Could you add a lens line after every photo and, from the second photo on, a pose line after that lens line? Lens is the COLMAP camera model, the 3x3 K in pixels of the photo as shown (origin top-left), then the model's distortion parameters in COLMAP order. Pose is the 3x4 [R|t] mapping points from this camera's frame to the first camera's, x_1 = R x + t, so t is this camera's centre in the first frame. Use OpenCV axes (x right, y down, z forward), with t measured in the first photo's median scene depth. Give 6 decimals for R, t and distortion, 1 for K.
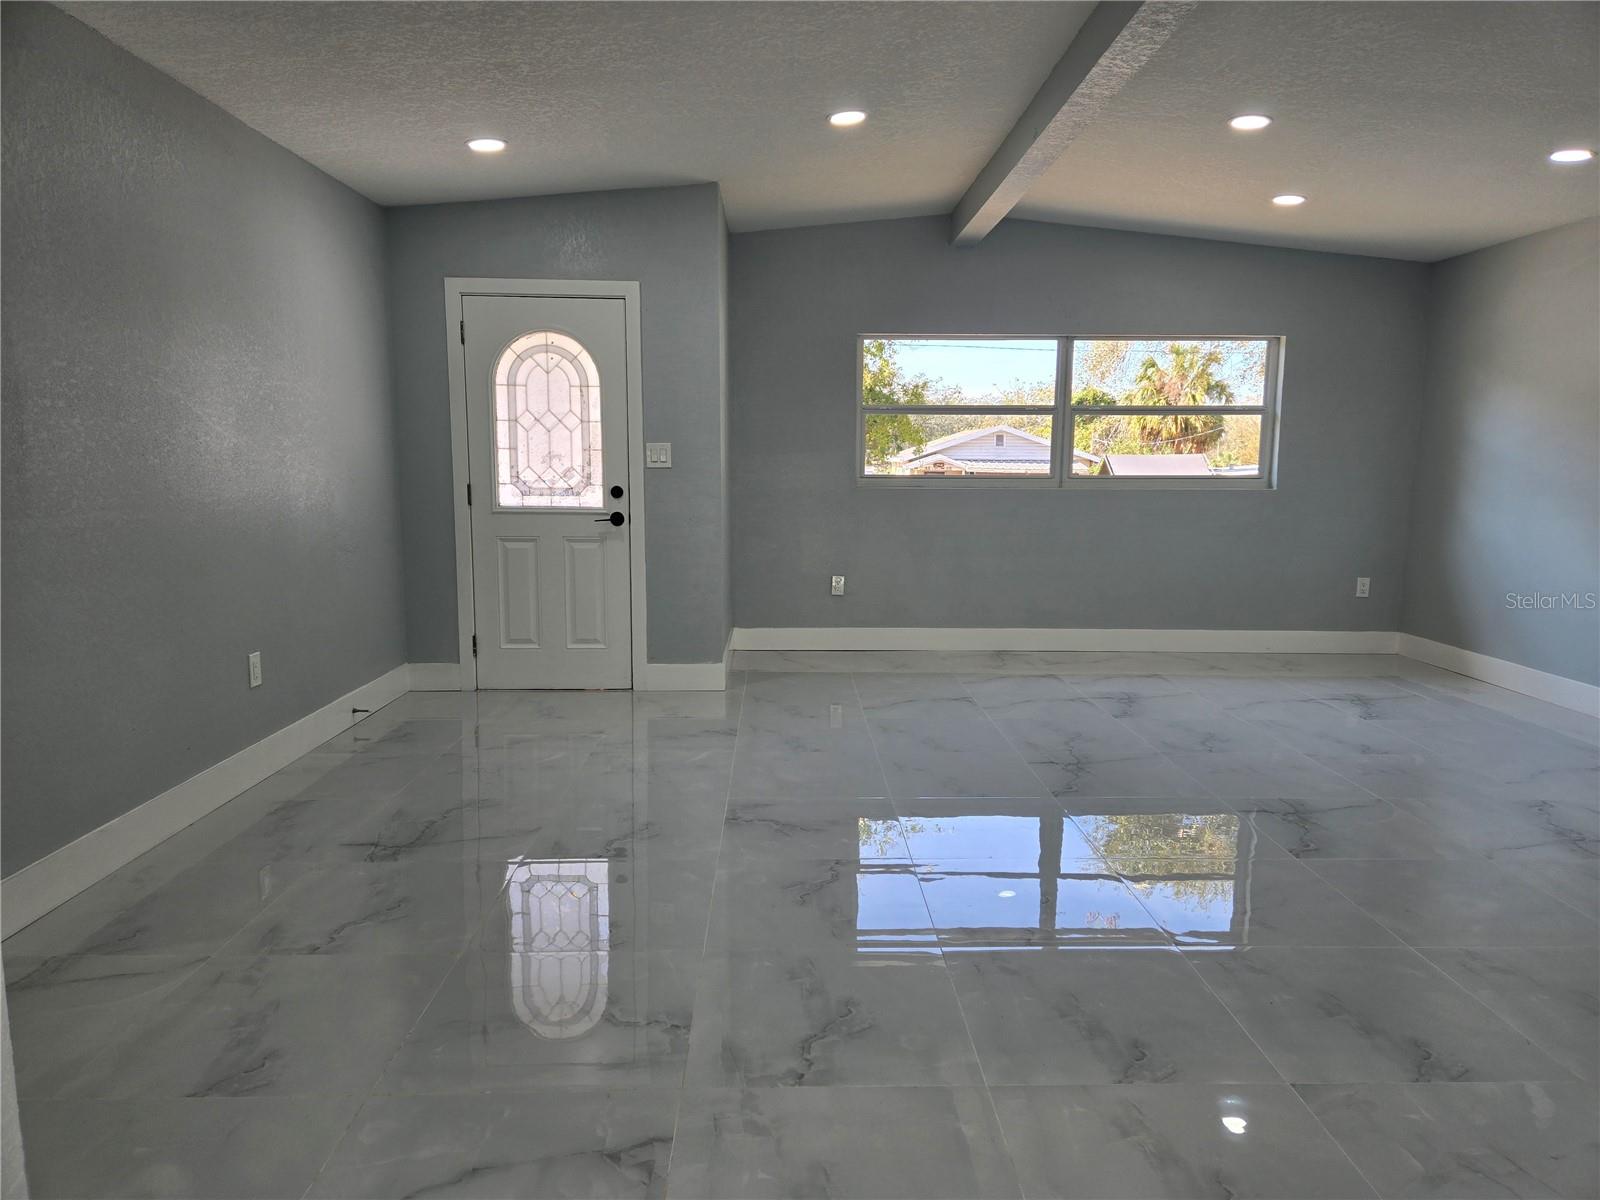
lens RADIAL K [[1058.0, 0, 808.3], [0, 1058.0, 606.7], [0, 0, 1]] dist [0.073548, -0.060376]
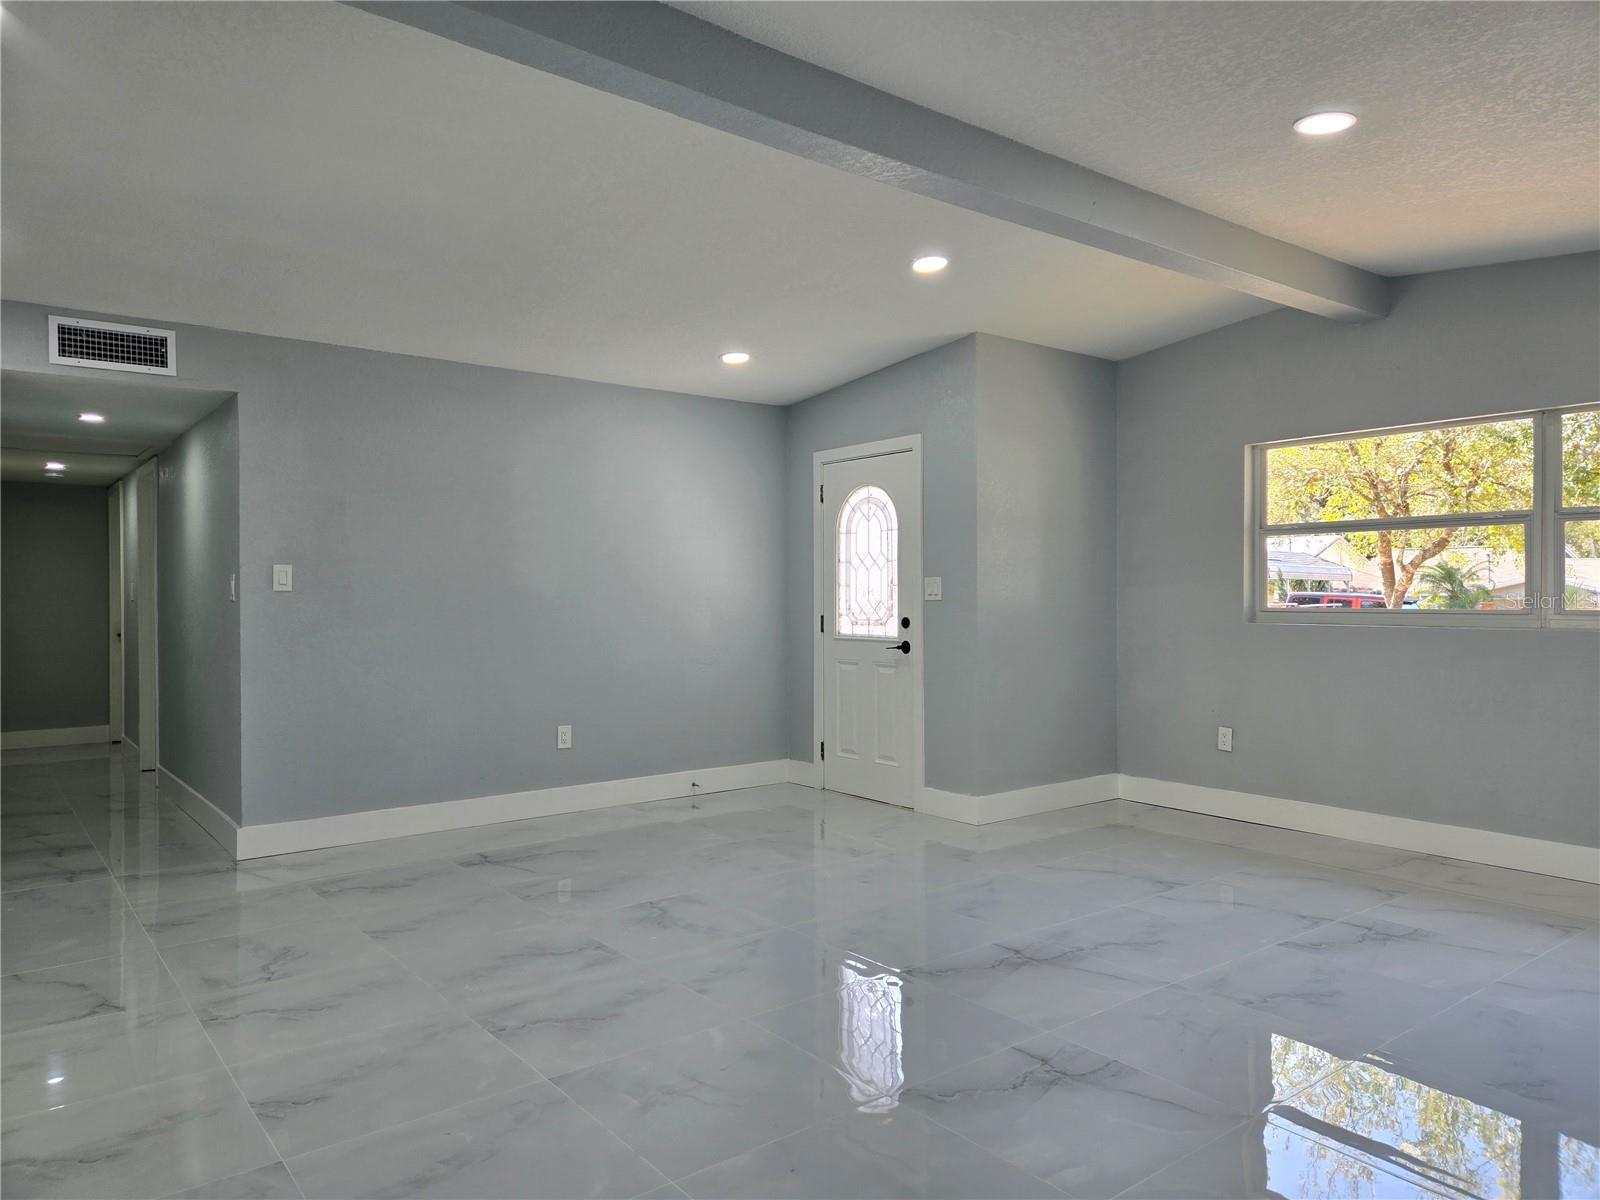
lens RADIAL K [[1058.0, 0, 810.3], [0, 1058.0, 598.1], [0, 0, 1]] dist [0.073548, -0.060376]
pose [[0.600951, -0.007547, -0.799250, 0.631230], [-0.103893, 0.990734, -0.087472, -0.028045], [0.792505, 0.135603, 0.594599, 0.272768]]
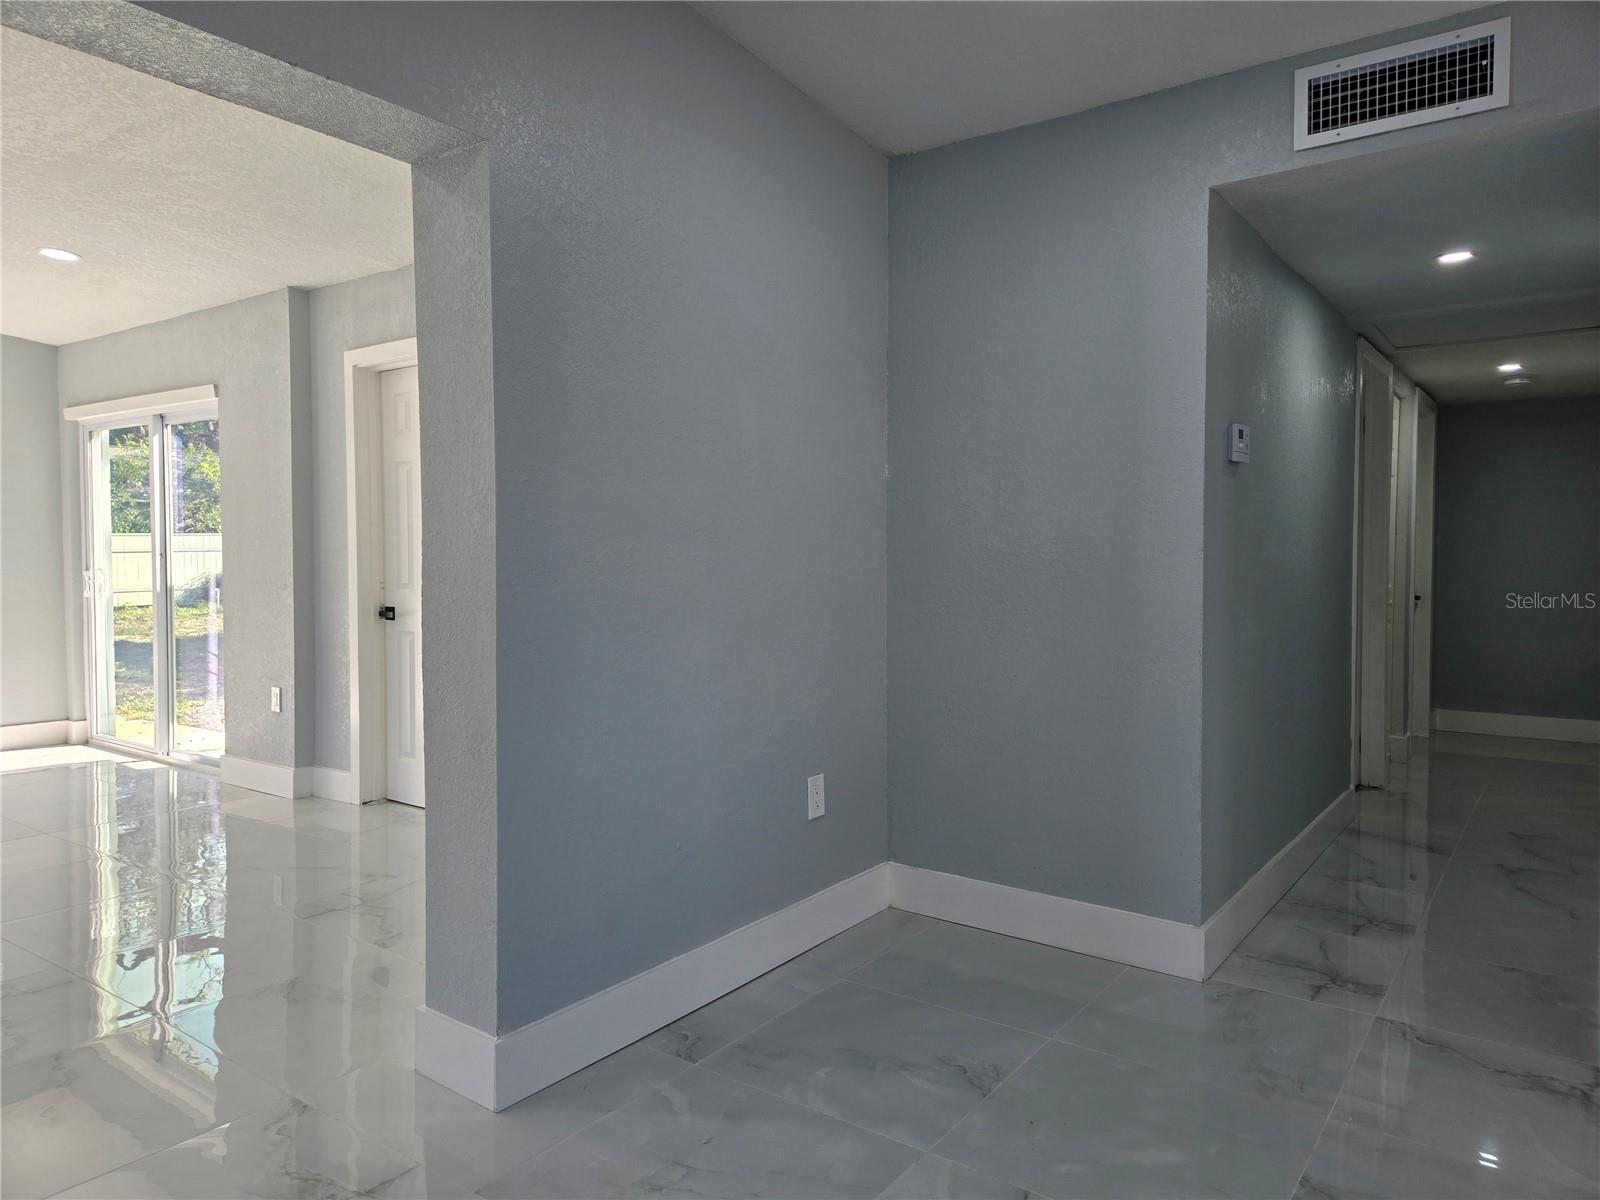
lens RADIAL K [[1058.0, 0, 805.4], [0, 1058.0, 575.8], [0, 0, 1]] dist [0.073548, -0.060376]
pose [[-0.601757, 0.013145, -0.798571, 0.169428], [-0.115512, 0.987919, 0.103306, -0.047658], [0.790282, 0.154410, -0.592969, 0.426276]]
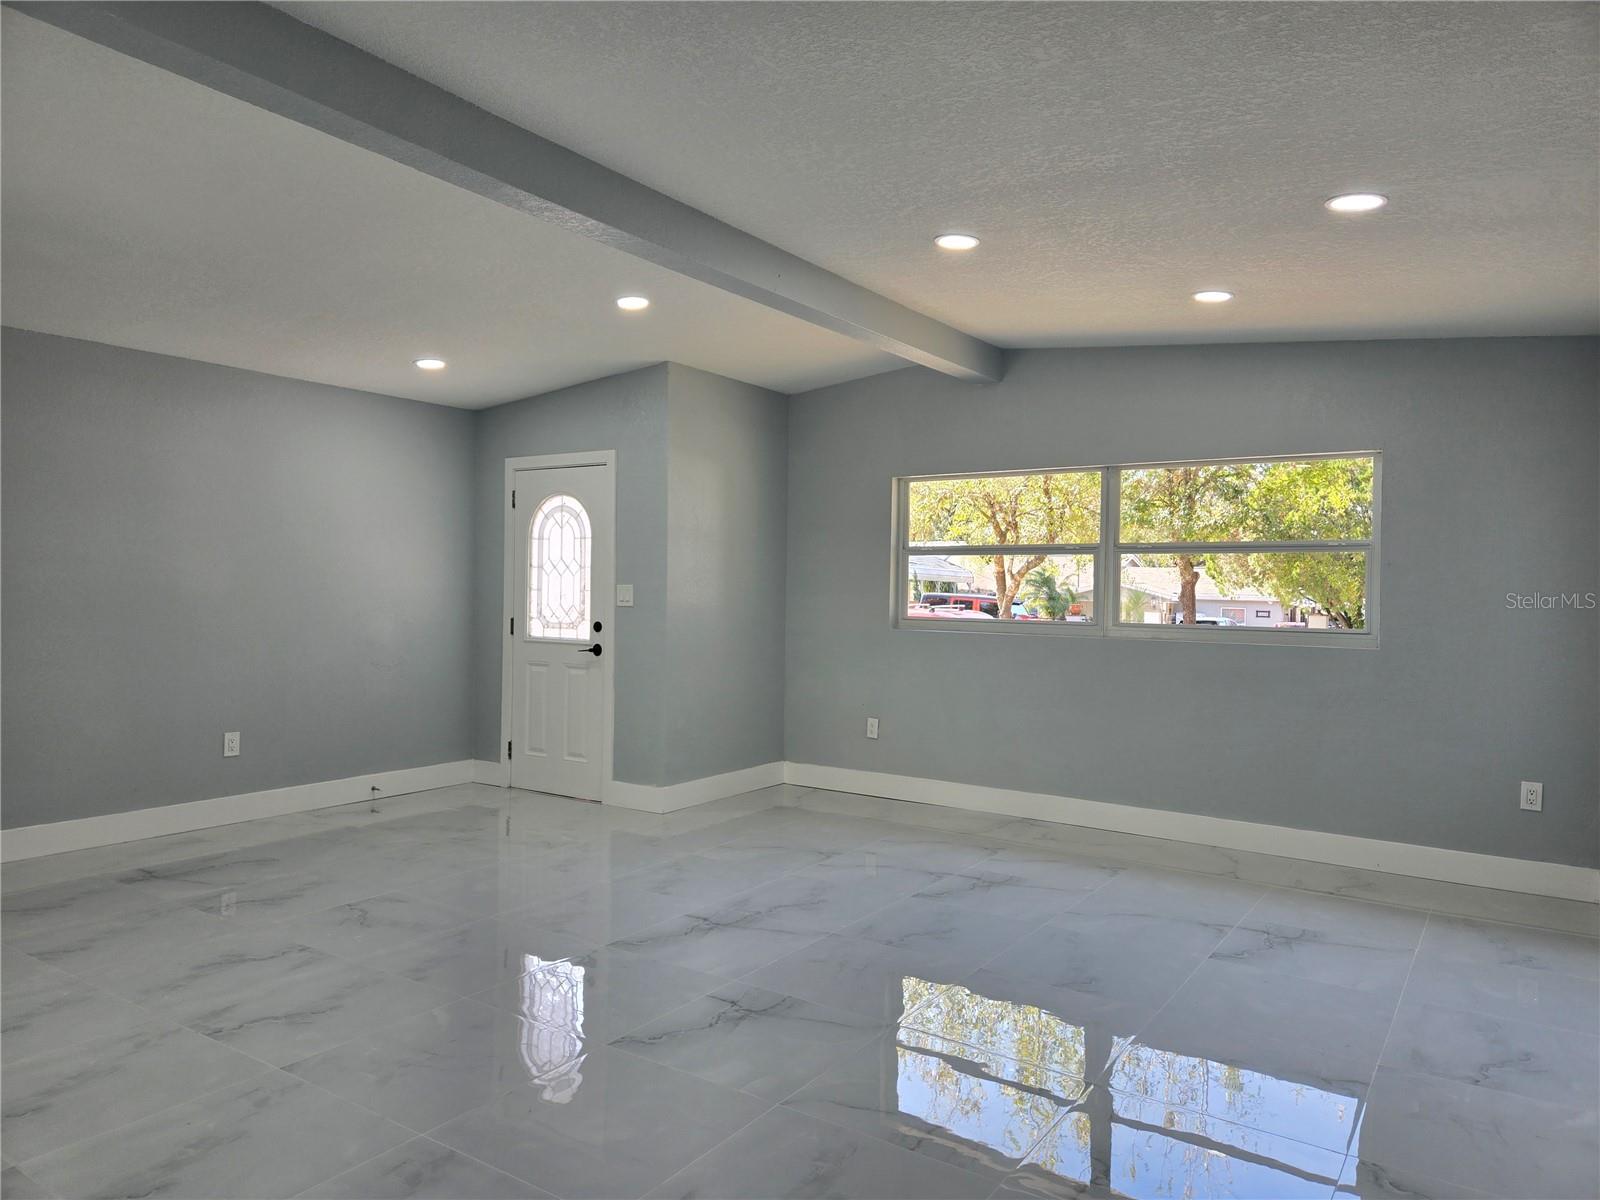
lens RADIAL K [[1058.0, 0, 802.0], [0, 1058.0, 595.6], [0, 0, 1]] dist [0.073548, -0.060376]
pose [[0.814366, 0.007699, -0.580301, 0.673030], [-0.089854, 0.989527, -0.112968, -0.031145], [0.573354, 0.144139, 0.806529, 0.190819]]
